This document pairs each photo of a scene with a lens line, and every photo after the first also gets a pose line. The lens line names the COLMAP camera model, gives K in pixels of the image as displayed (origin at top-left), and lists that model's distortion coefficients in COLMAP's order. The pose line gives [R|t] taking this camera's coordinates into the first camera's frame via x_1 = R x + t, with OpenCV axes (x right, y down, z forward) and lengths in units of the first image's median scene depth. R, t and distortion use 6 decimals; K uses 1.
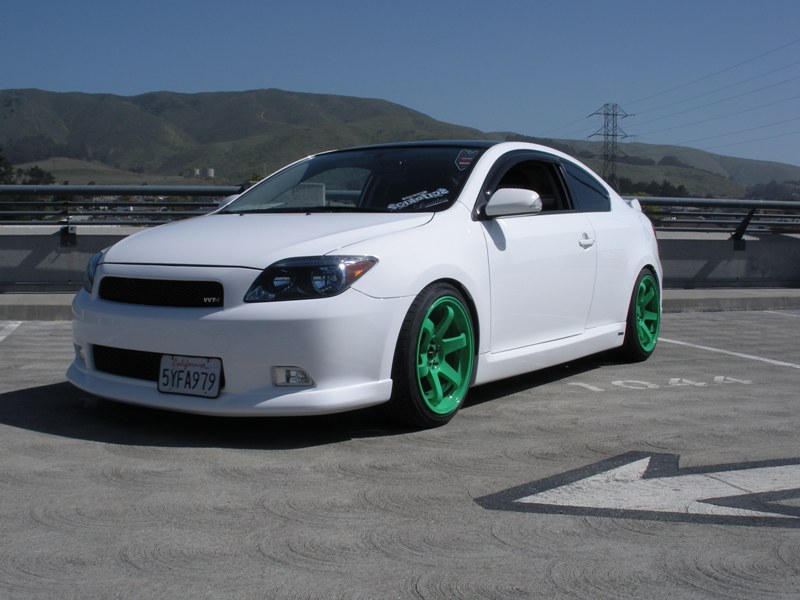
lens RADIAL K [[1050.5, 0, 358.6], [0, 1050.5, 298.1], [0, 0, 1]] dist [-0.264928, 0.083952]
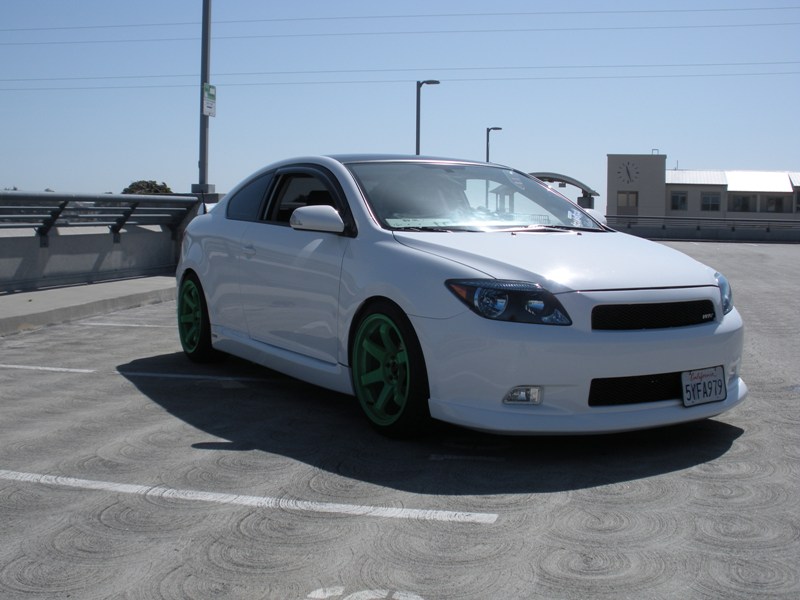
lens RADIAL K [[1050.5, 0, 358.6], [0, 1050.5, 298.1], [0, 0, 1]] dist [-0.264928, 0.083952]
pose [[0.447941, -0.076573, 0.890778, -1.263216], [0.057582, 0.996728, 0.056724, -0.099749], [-0.892207, 0.025884, 0.450885, 0.822698]]
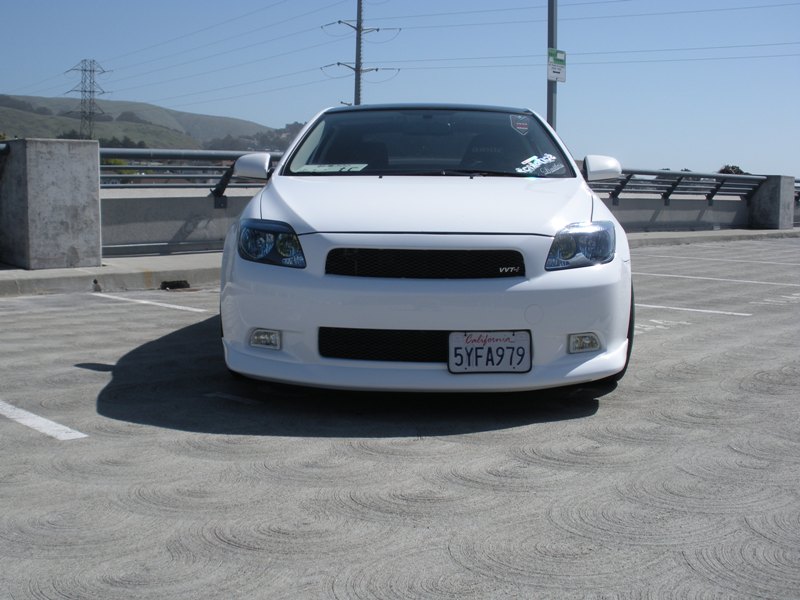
lens RADIAL K [[1050.5, 0, 358.6], [0, 1050.5, 298.1], [0, 0, 1]] dist [-0.264928, 0.083952]
pose [[0.855877, -0.055354, 0.514209, -0.729244], [0.033589, 0.998106, 0.051539, -0.025374], [-0.516088, -0.026839, 0.856115, 0.255920]]
